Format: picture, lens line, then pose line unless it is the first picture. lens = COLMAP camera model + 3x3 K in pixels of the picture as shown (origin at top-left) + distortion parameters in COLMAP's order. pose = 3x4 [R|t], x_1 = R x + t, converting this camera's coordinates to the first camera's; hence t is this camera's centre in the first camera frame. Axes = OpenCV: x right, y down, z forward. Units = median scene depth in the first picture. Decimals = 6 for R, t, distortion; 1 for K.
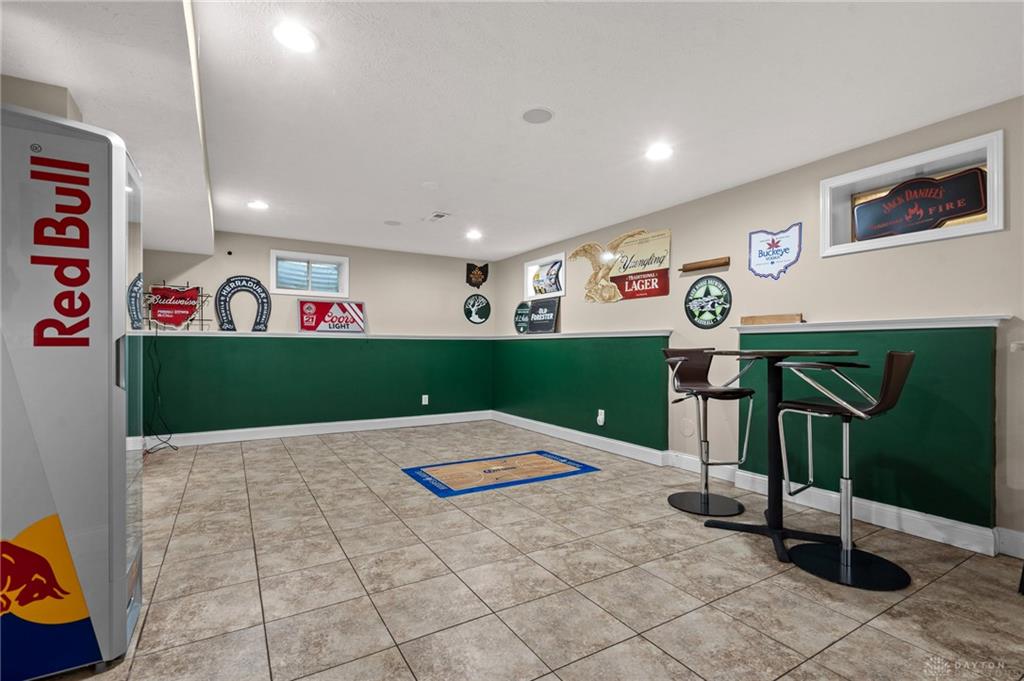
lens RADIAL K [[471.8, 0, 511.6], [0, 471.8, 343.3], [0, 0, 1]] dist [-0.003274, 0.001248]
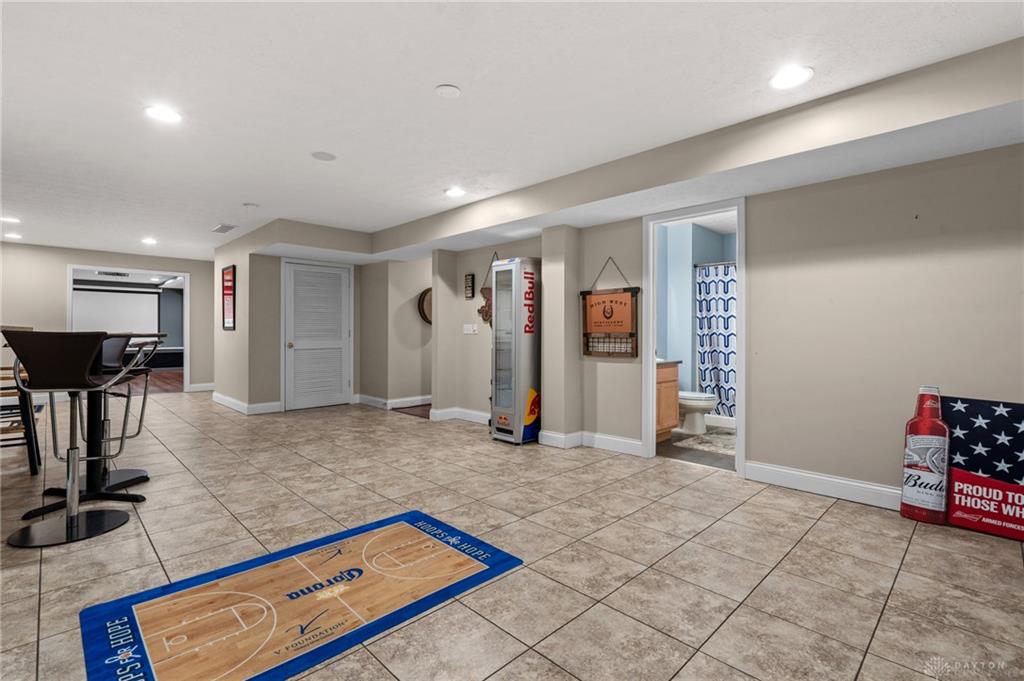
lens RADIAL K [[471.8, 0, 516.2], [0, 471.8, 333.7], [0, 0, 1]] dist [-0.003274, 0.001248]
pose [[-0.969143, -0.006772, -0.246406, -0.117387], [-0.004067, 0.999926, -0.011485, 0.018860], [0.246466, -0.010128, -0.969099, 1.938095]]
